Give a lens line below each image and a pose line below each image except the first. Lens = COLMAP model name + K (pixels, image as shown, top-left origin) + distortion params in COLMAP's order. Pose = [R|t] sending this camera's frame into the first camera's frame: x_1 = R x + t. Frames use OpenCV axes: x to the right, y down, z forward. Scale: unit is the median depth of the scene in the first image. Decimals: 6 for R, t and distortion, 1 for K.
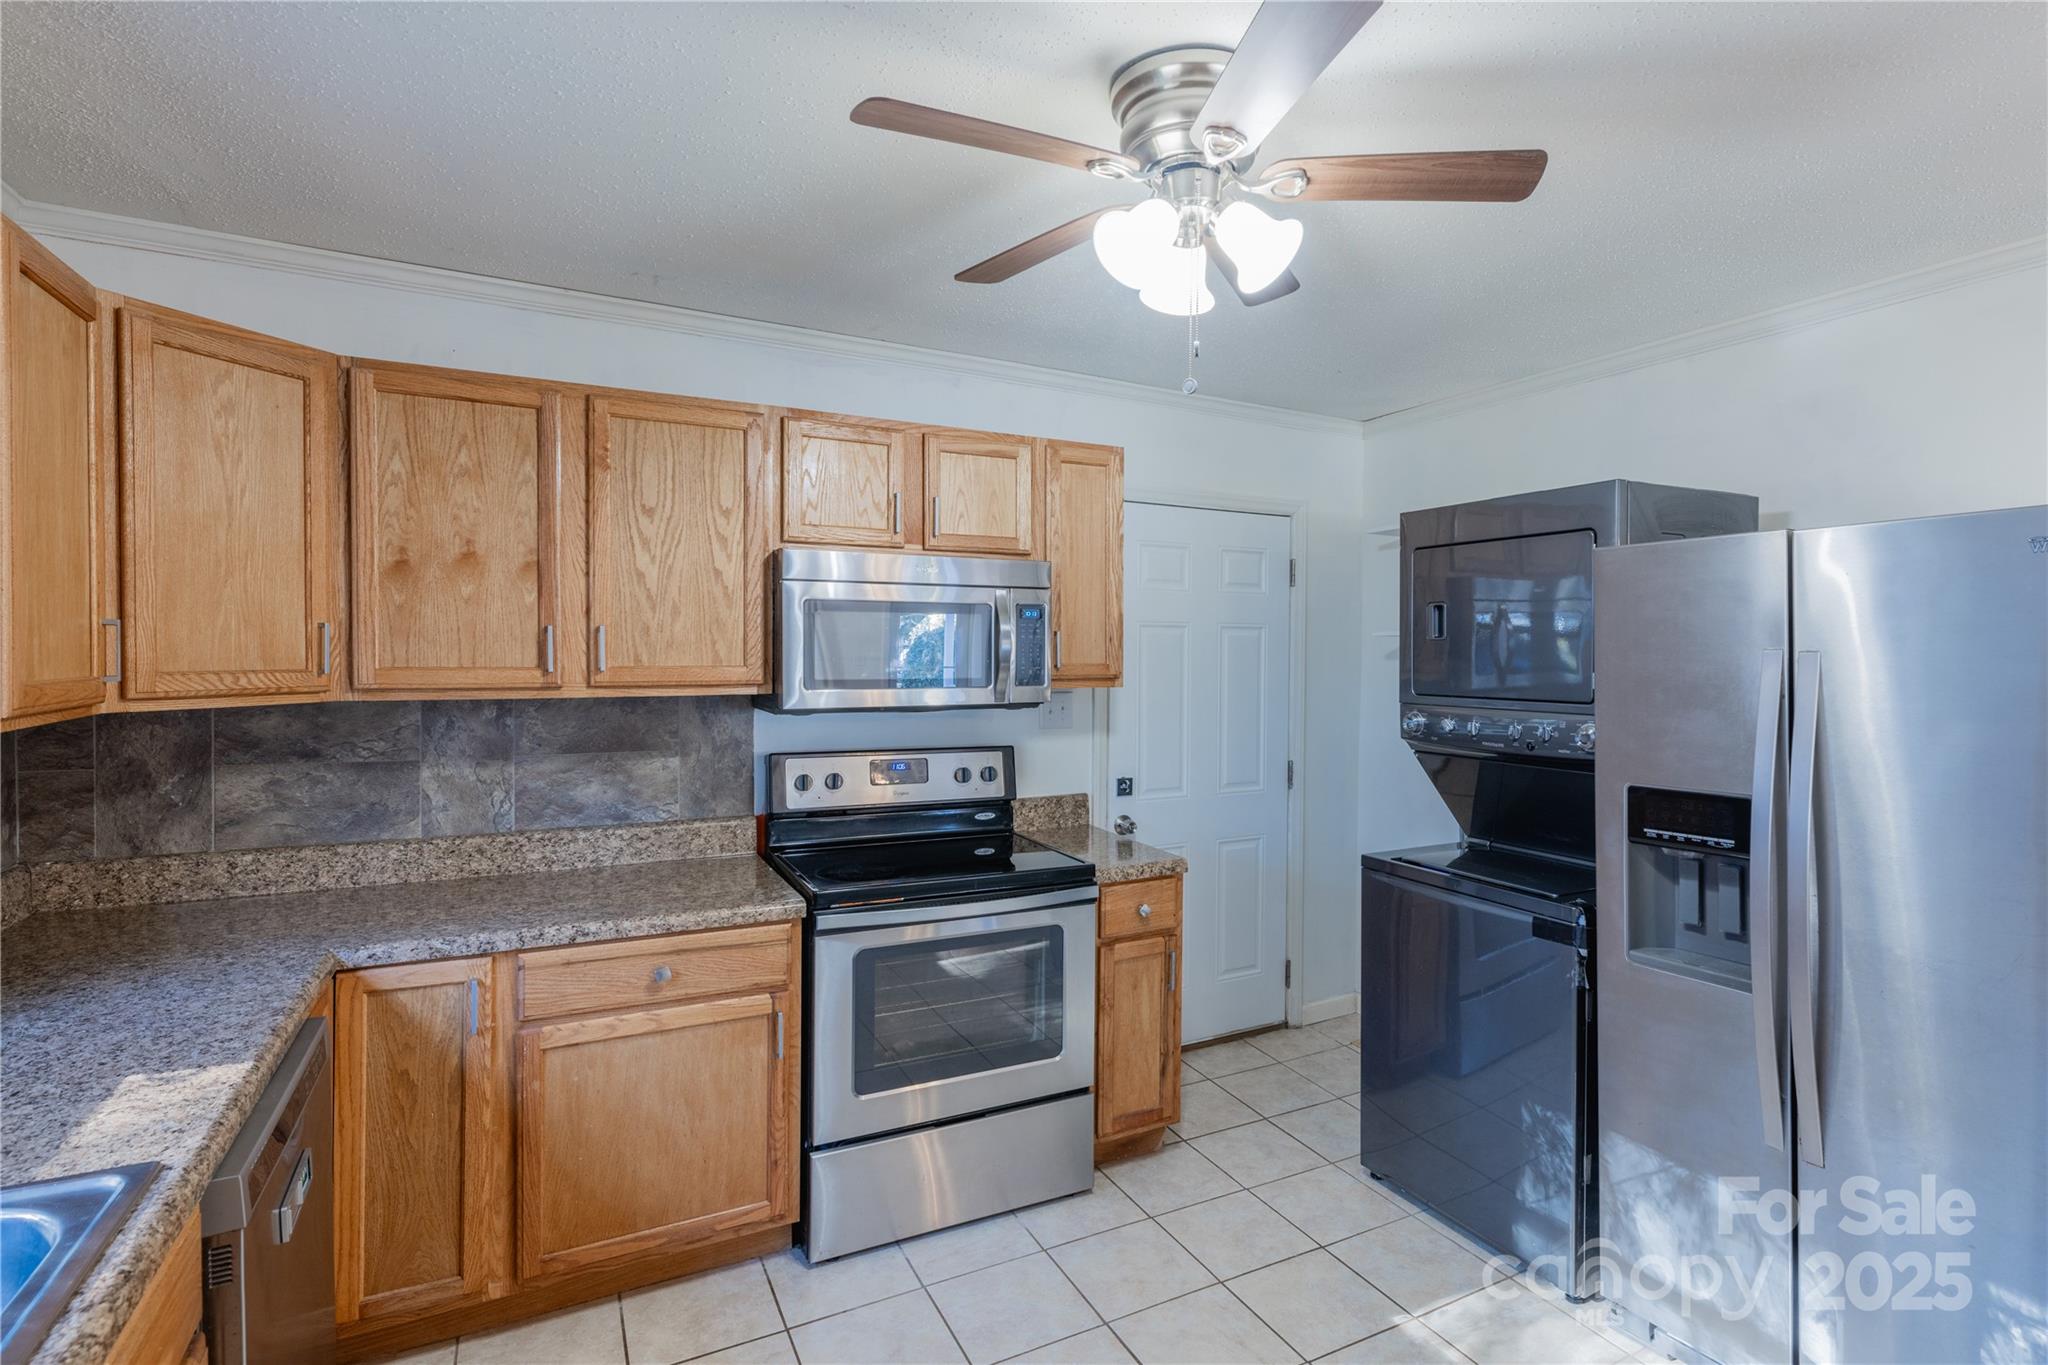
lens RADIAL K [[1015.3, 0, 1129.2], [0, 1015.3, 664.6], [0, 0, 1]] dist [-0.000414, -0.000068]
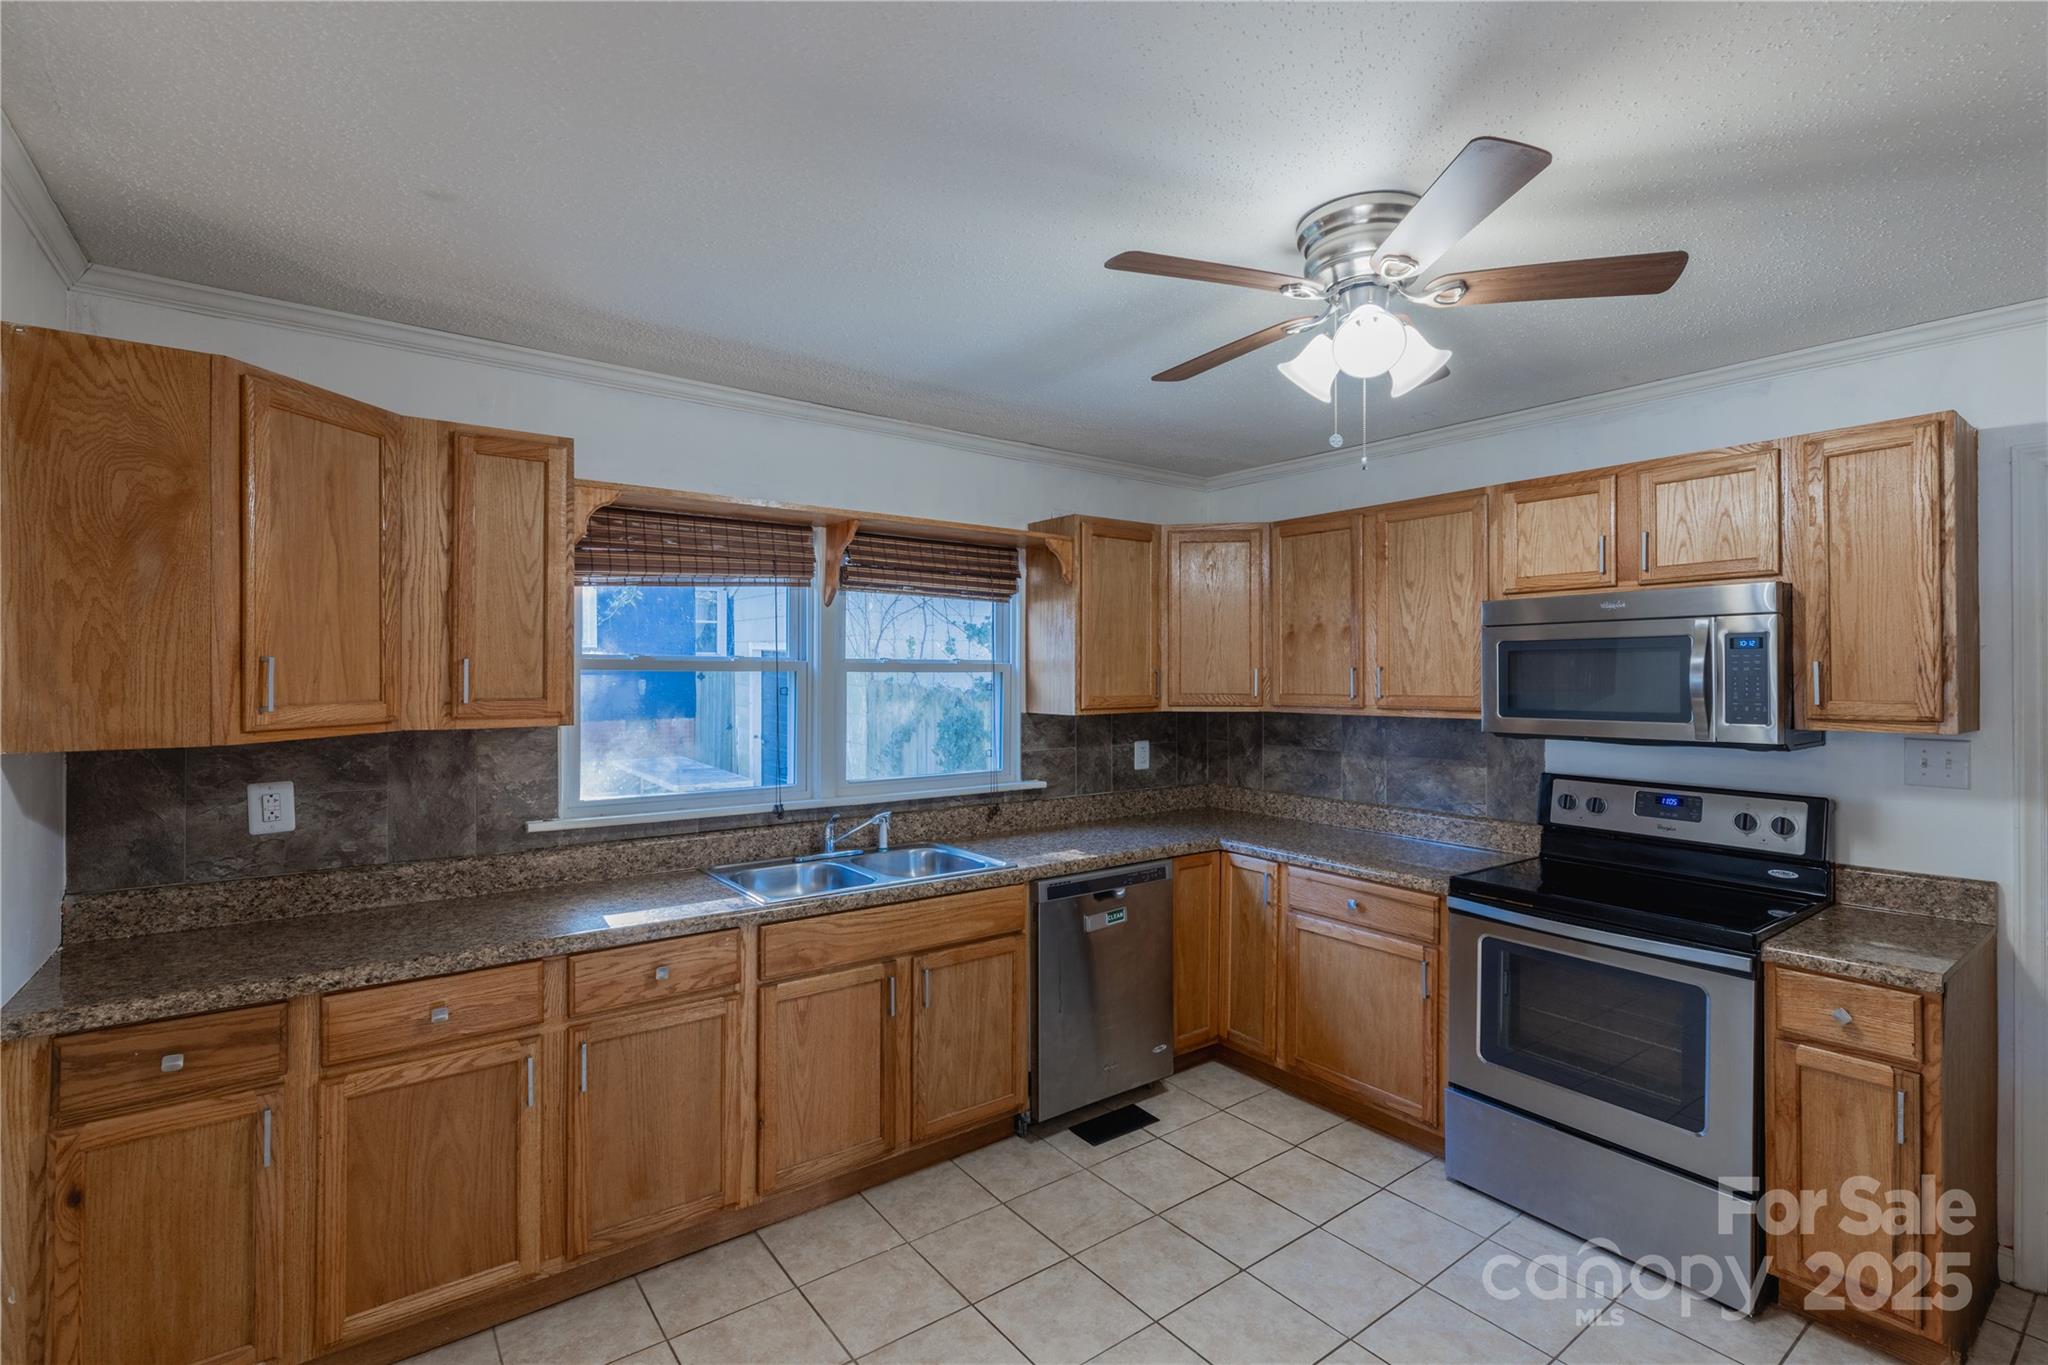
lens RADIAL K [[946.3, 0, 1015.5], [0, 946.3, 666.8], [0, 0, 1]] dist [0.004486, -0.000515]
pose [[0.113624, -0.017335, -0.993373, 0.740490], [-0.016147, 0.999684, -0.019292, -0.003611], [0.993393, 0.018232, 0.113308, 0.307229]]
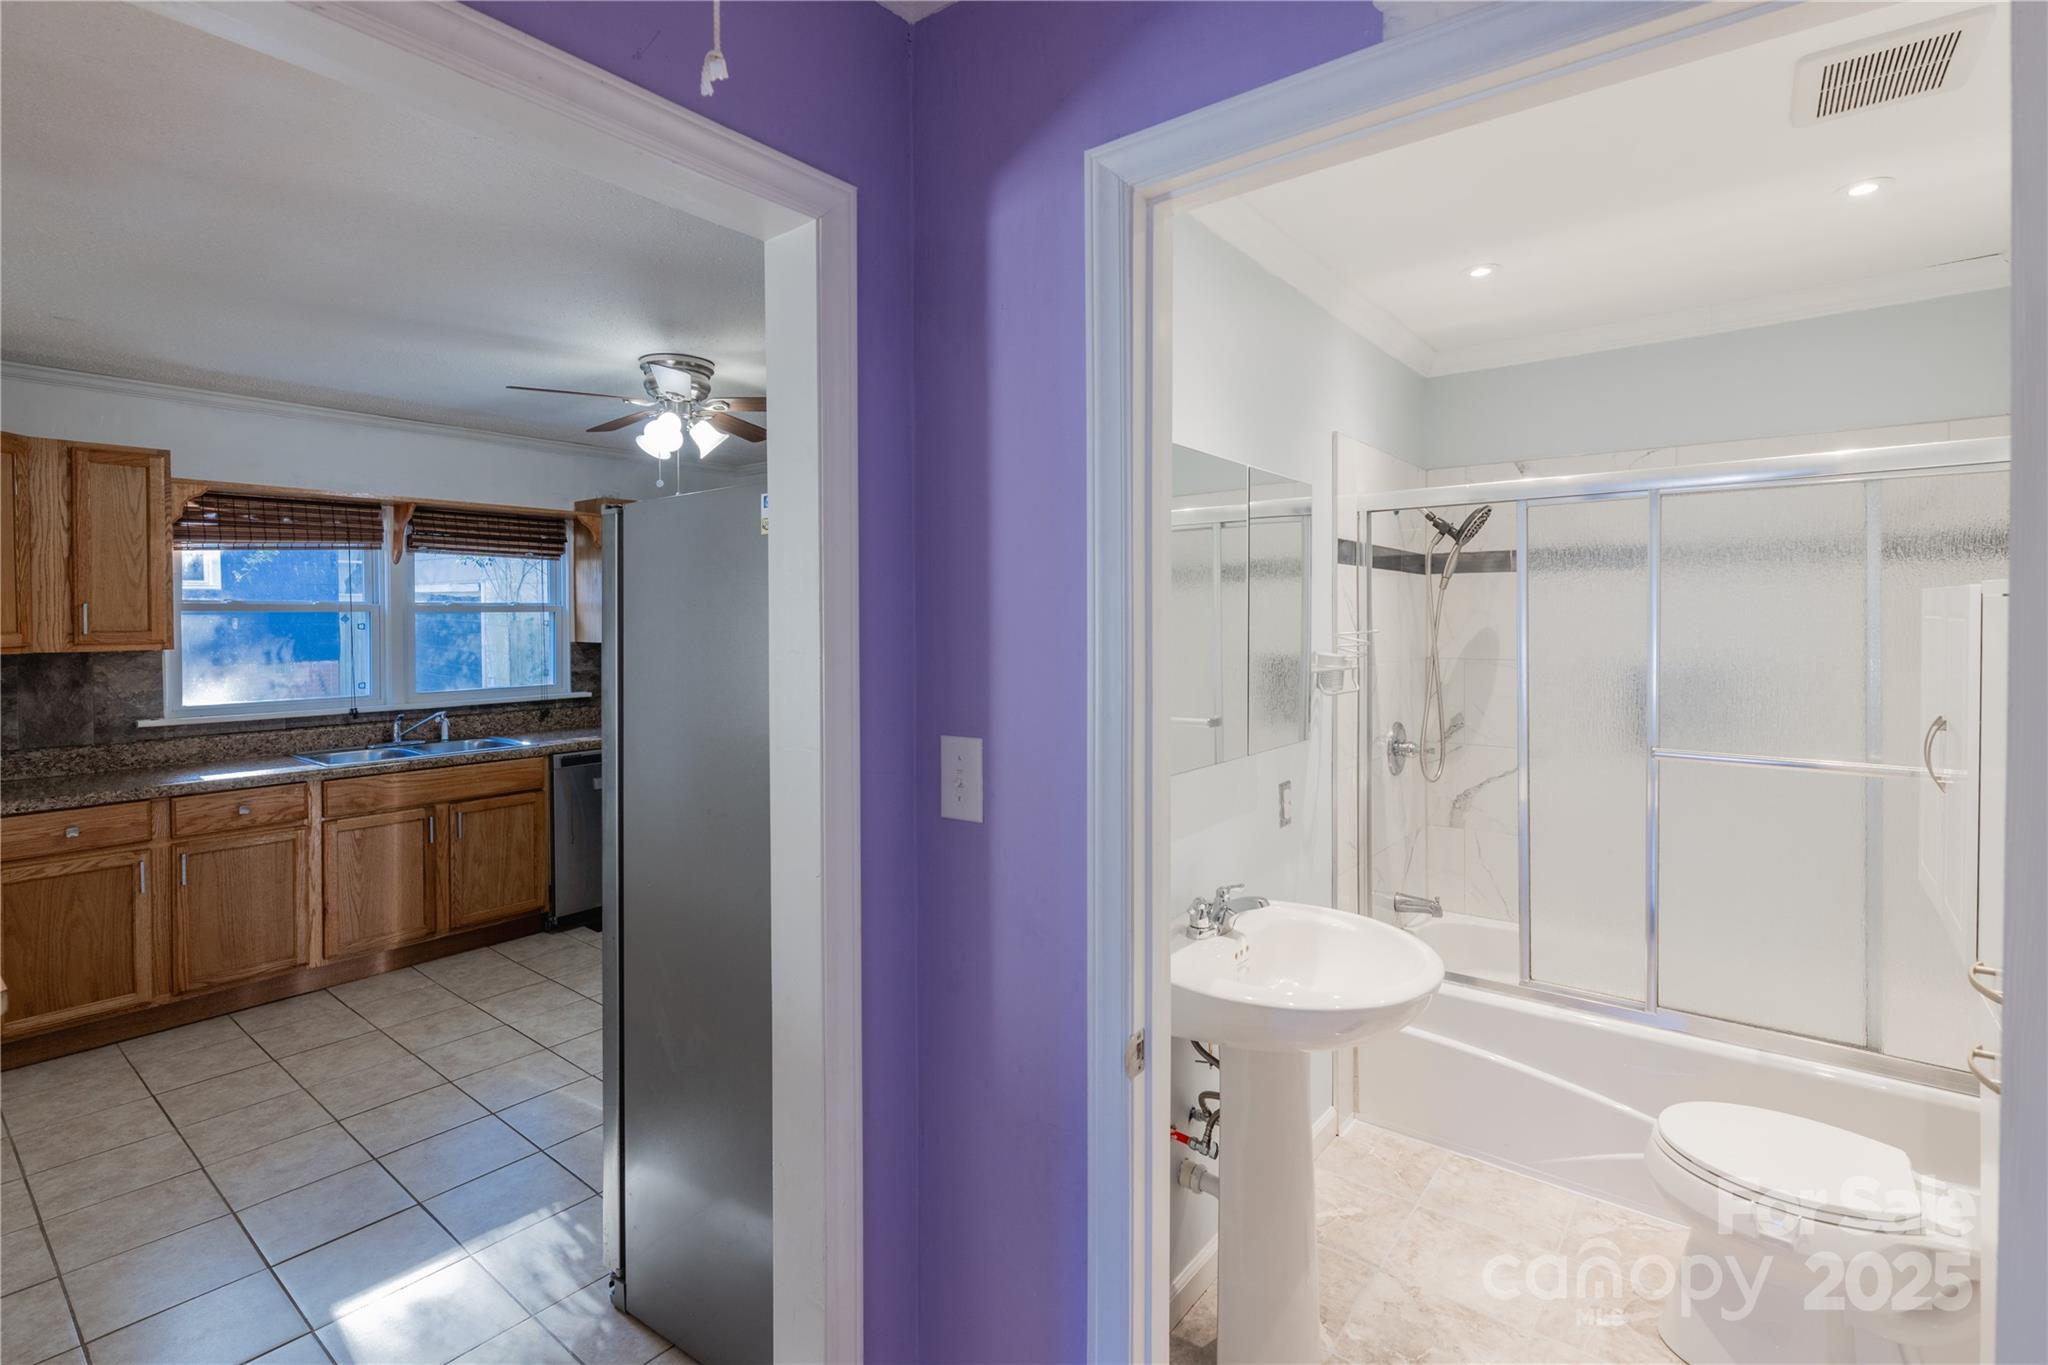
lens RADIAL K [[946.3, 0, 976.0], [0, 946.3, 625.1], [0, 0, 1]] dist [0.004486, -0.000515]
pose [[0.353541, -0.001184, -0.935418, 1.588741], [-0.007740, 0.999961, -0.004190, 0.007385], [0.935387, 0.008721, 0.353518, 0.632386]]
